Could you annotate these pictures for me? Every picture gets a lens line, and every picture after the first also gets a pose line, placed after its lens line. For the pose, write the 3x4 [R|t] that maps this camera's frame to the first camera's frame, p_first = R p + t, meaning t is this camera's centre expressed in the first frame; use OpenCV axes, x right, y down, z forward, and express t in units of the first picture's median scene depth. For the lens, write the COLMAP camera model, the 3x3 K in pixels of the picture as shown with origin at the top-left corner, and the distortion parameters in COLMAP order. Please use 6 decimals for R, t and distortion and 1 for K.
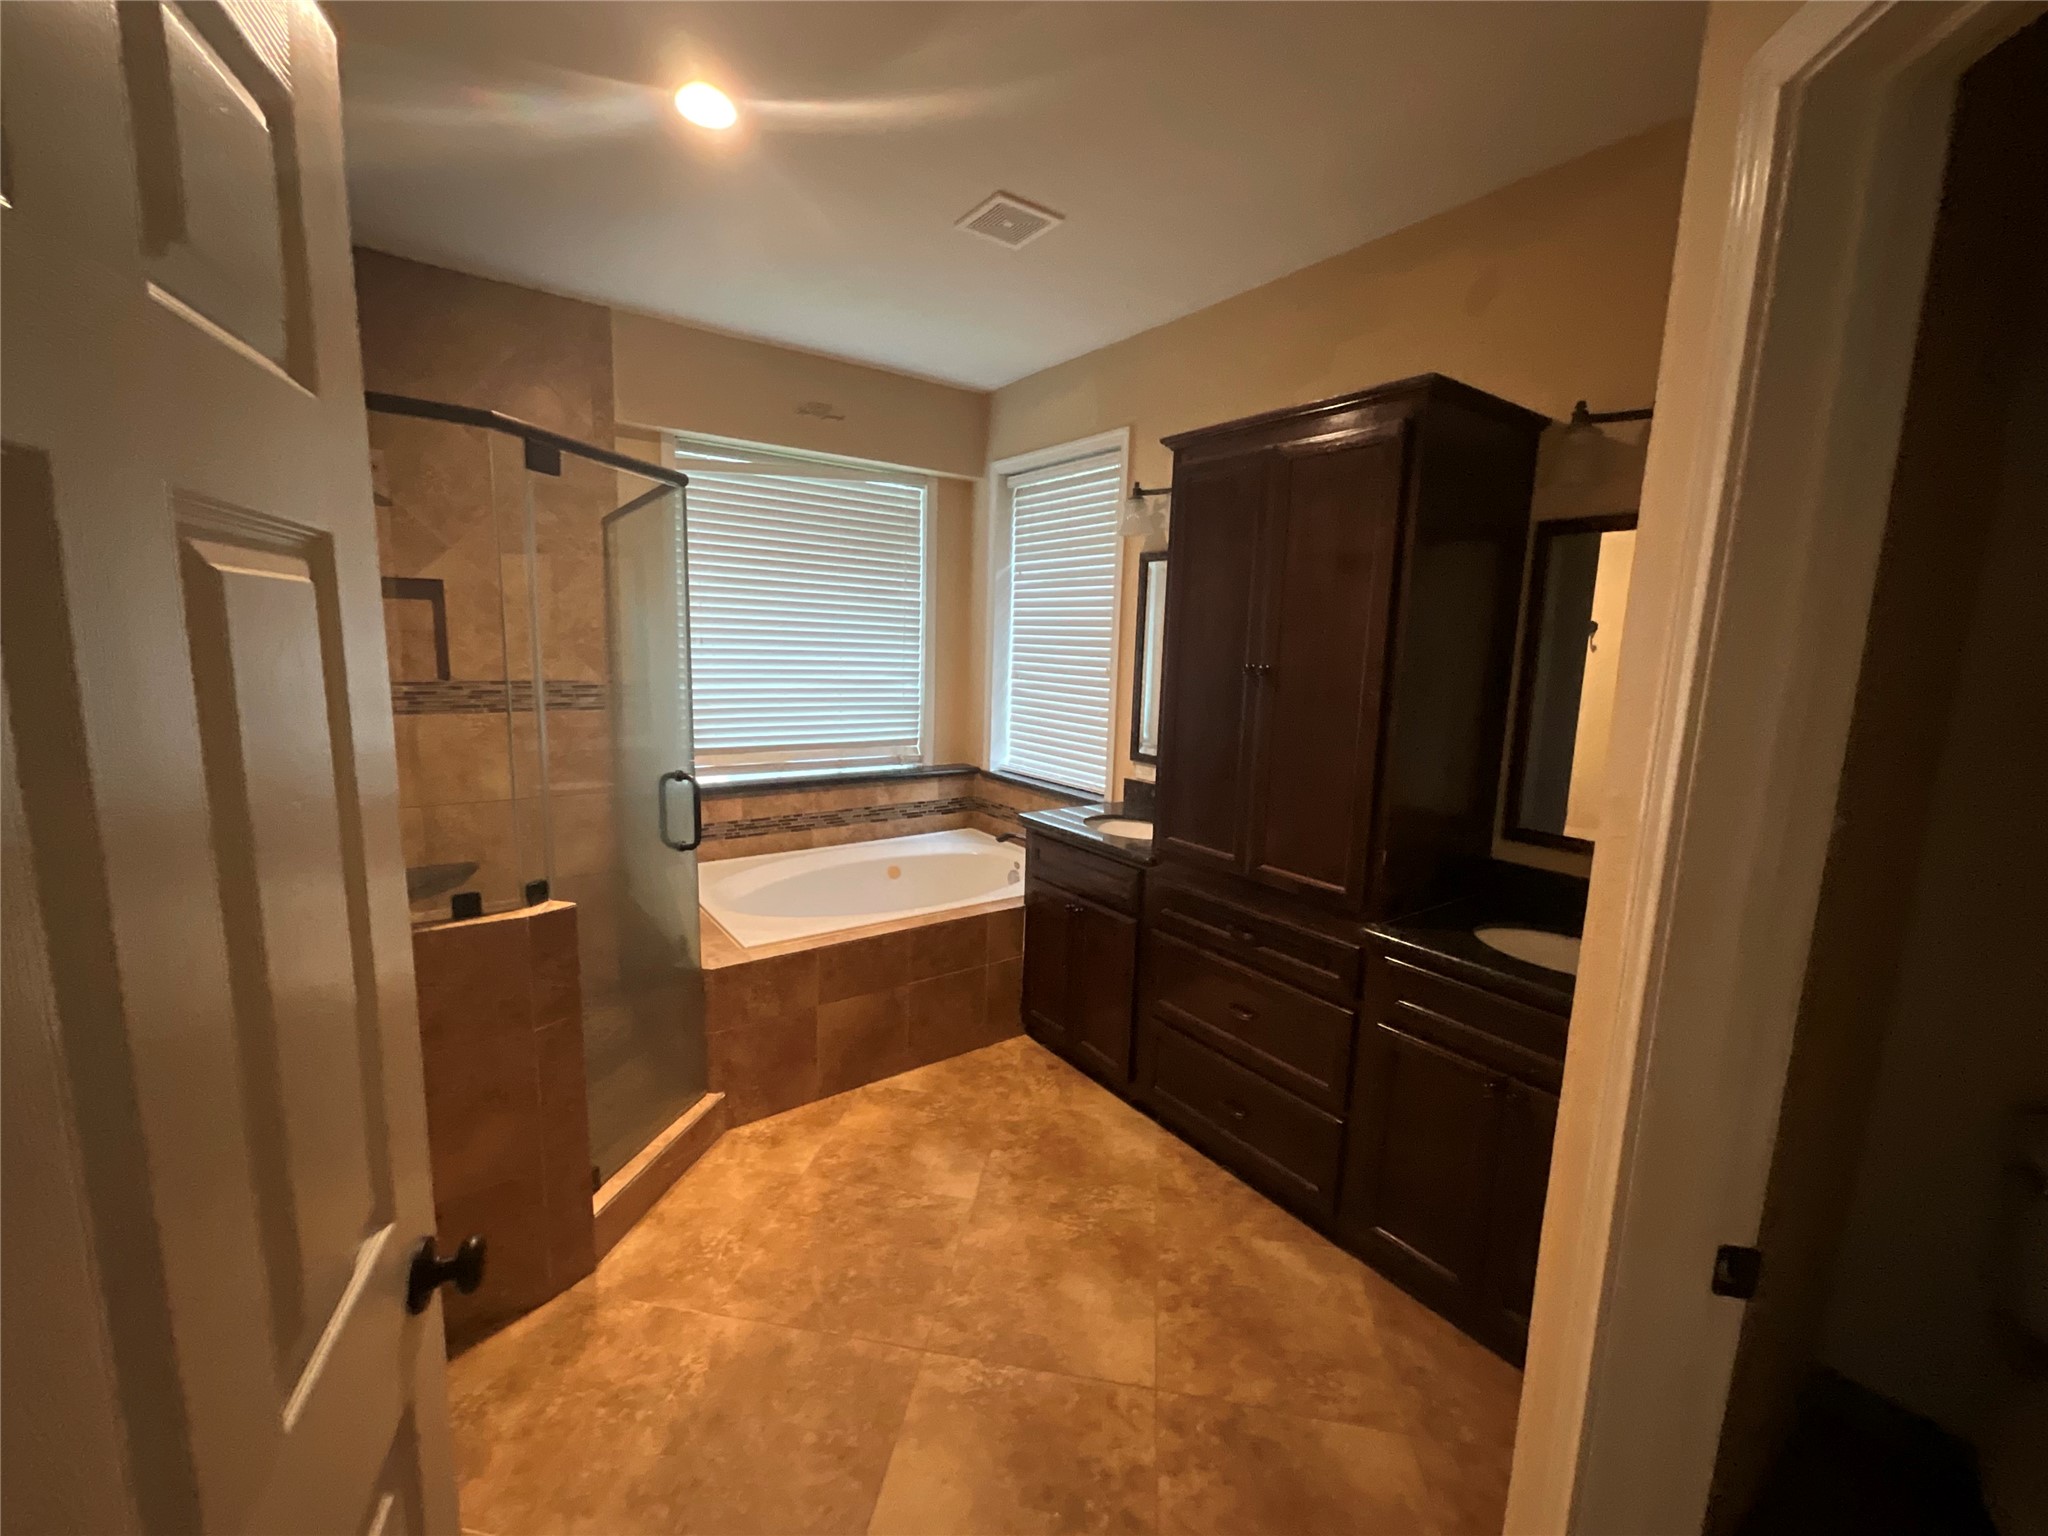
lens RADIAL K [[839.8, 0, 1024.0], [0, 839.8, 768.0], [0, 0, 1]] dist [-0.000930, 0.000019]
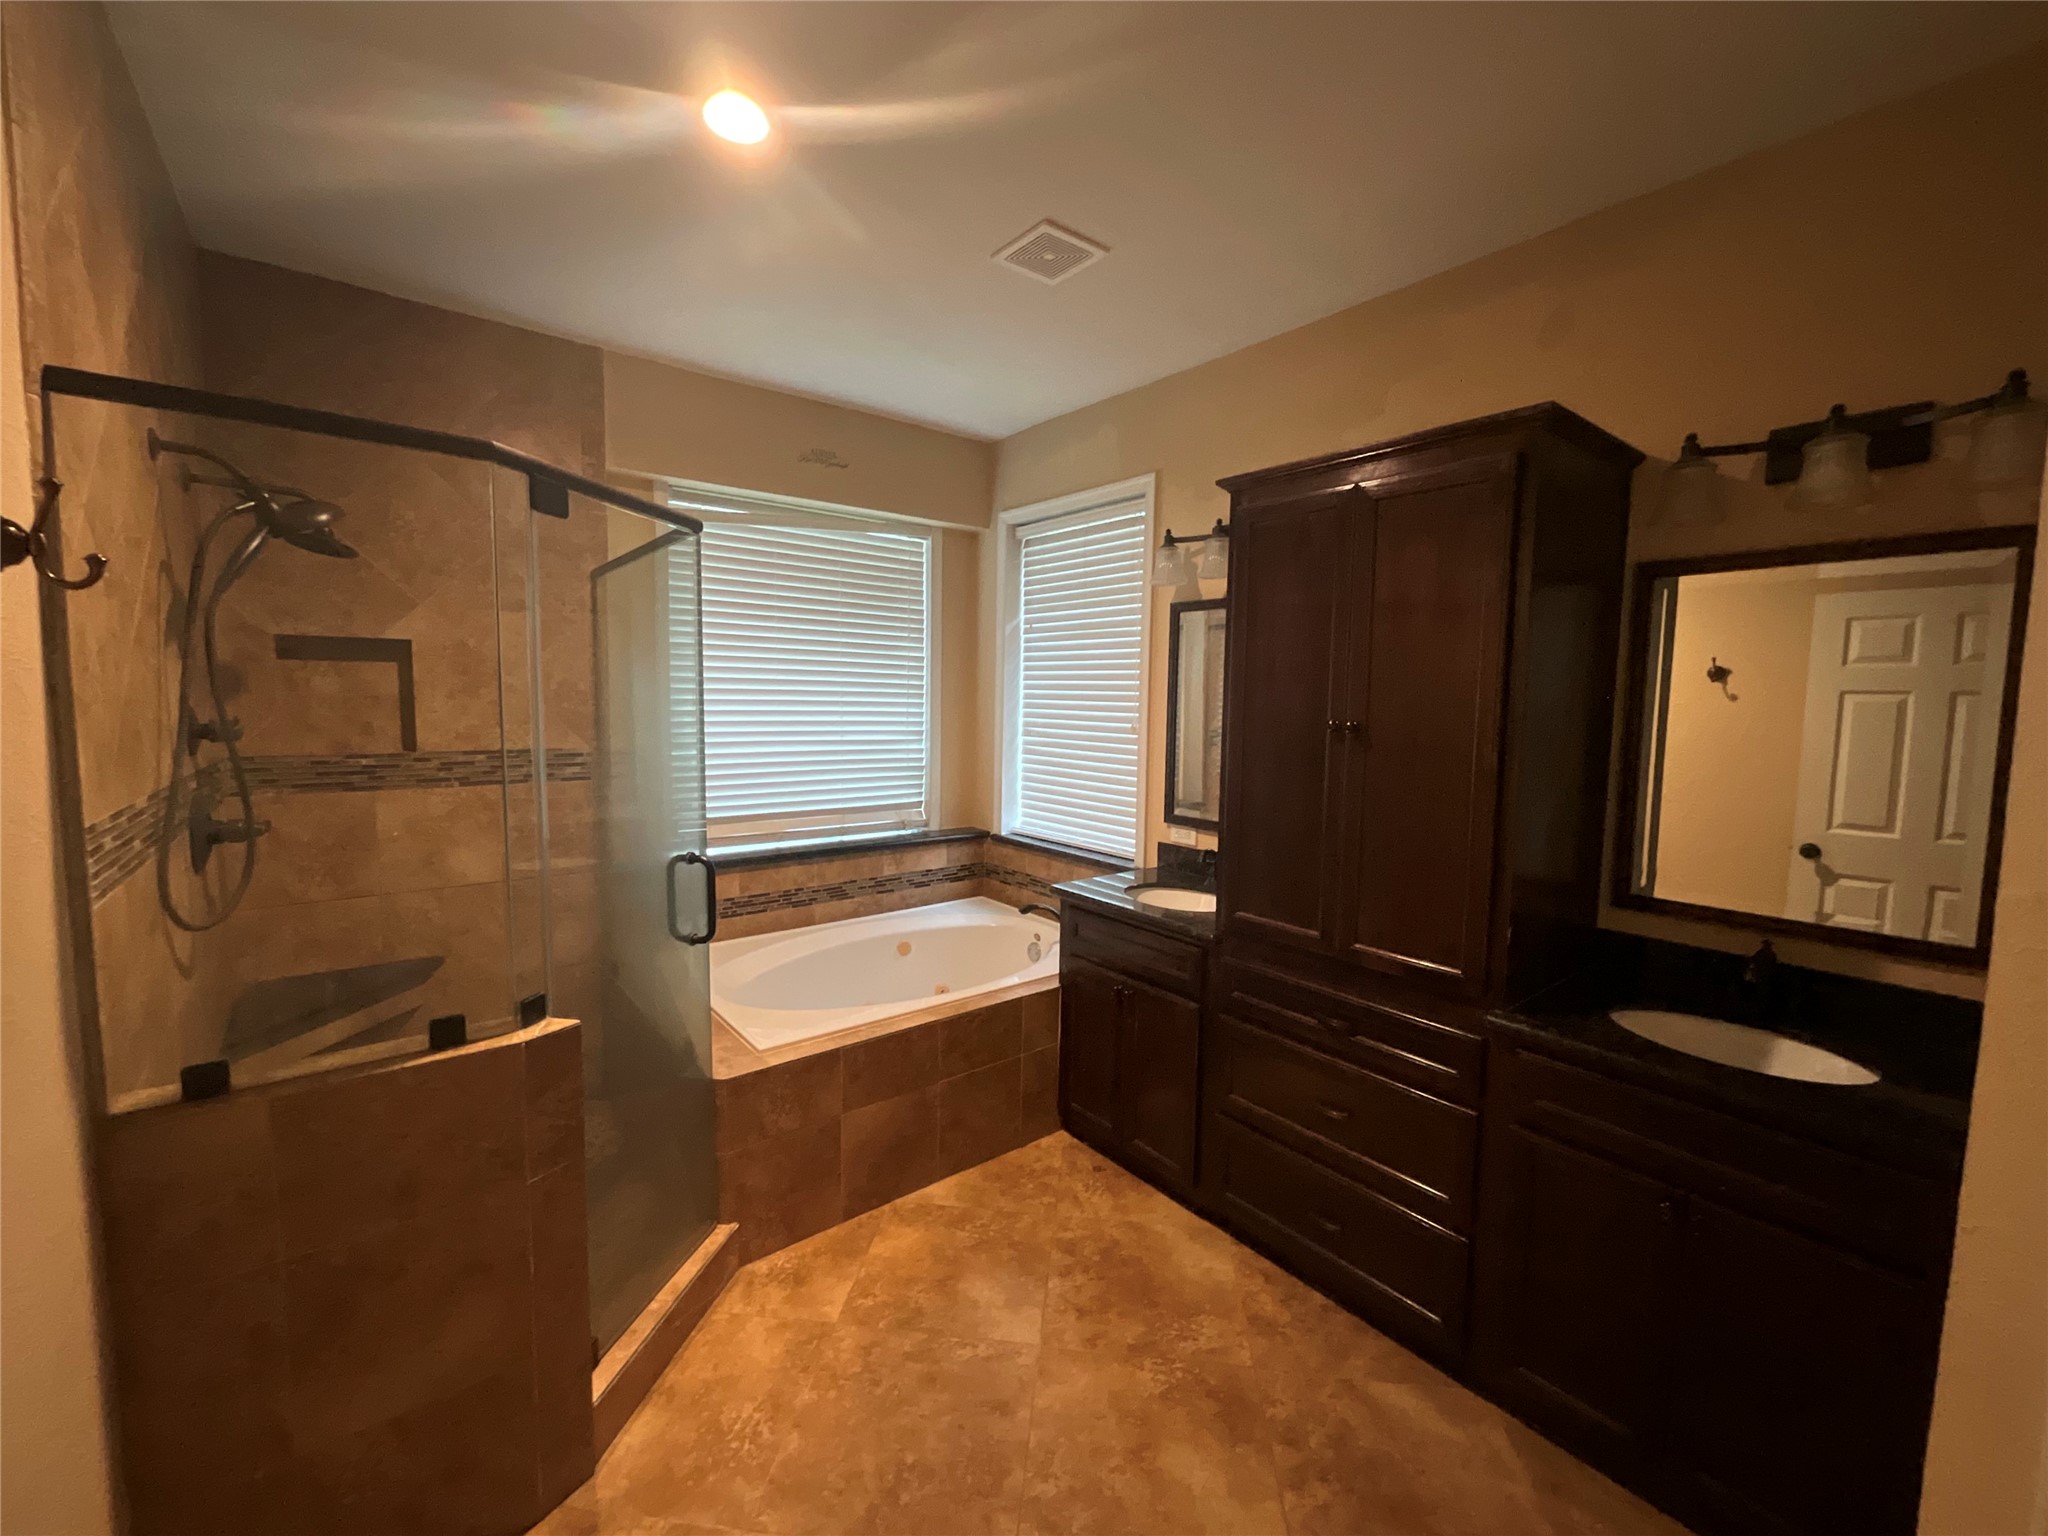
lens RADIAL K [[836.9, 0, 1024.0], [0, 836.9, 768.0], [0, 0, 1]] dist [-0.008114, 0.010063]
pose [[0.998741, -0.019215, 0.046340, -0.088890], [0.022041, 0.997879, -0.061257, -0.020231], [-0.045065, 0.062201, 0.997046, 0.095750]]
